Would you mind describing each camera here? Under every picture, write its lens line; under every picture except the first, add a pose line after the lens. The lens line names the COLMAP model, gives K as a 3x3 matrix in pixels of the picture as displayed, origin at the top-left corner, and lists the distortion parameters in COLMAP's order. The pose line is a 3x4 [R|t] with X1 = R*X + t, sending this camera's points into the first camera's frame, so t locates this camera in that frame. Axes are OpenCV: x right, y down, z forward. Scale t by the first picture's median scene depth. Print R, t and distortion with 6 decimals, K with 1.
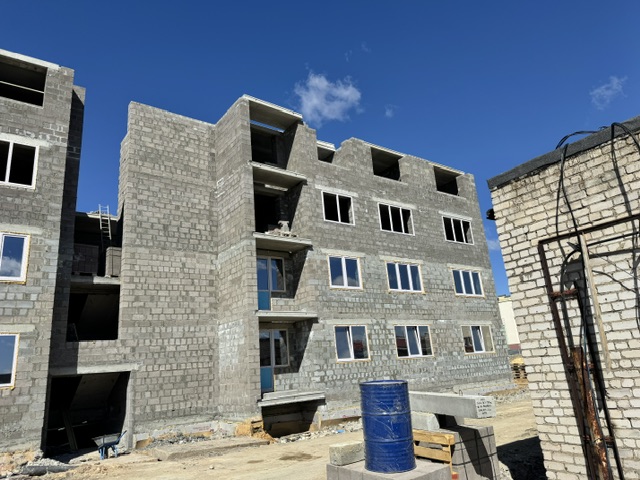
lens RADIAL K [[454.3, 0, 319.3], [0, 454.3, 236.0], [0, 0, 1]] dist [0.080189, -0.105674]
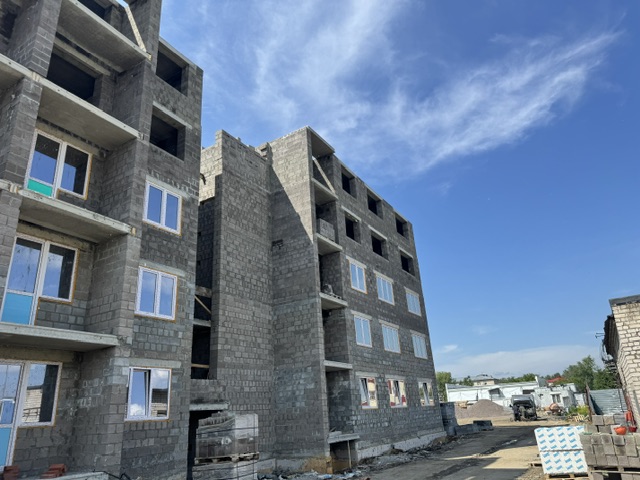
lens RADIAL K [[454.3, 0, 335.4], [0, 454.3, 234.9], [0, 0, 1]] dist [0.080189, -0.105674]
pose [[0.924276, 0.161876, 0.345703, -0.547301], [-0.120043, 0.982945, -0.139317, 0.004704], [-0.362359, 0.087268, 0.927944, -0.136119]]
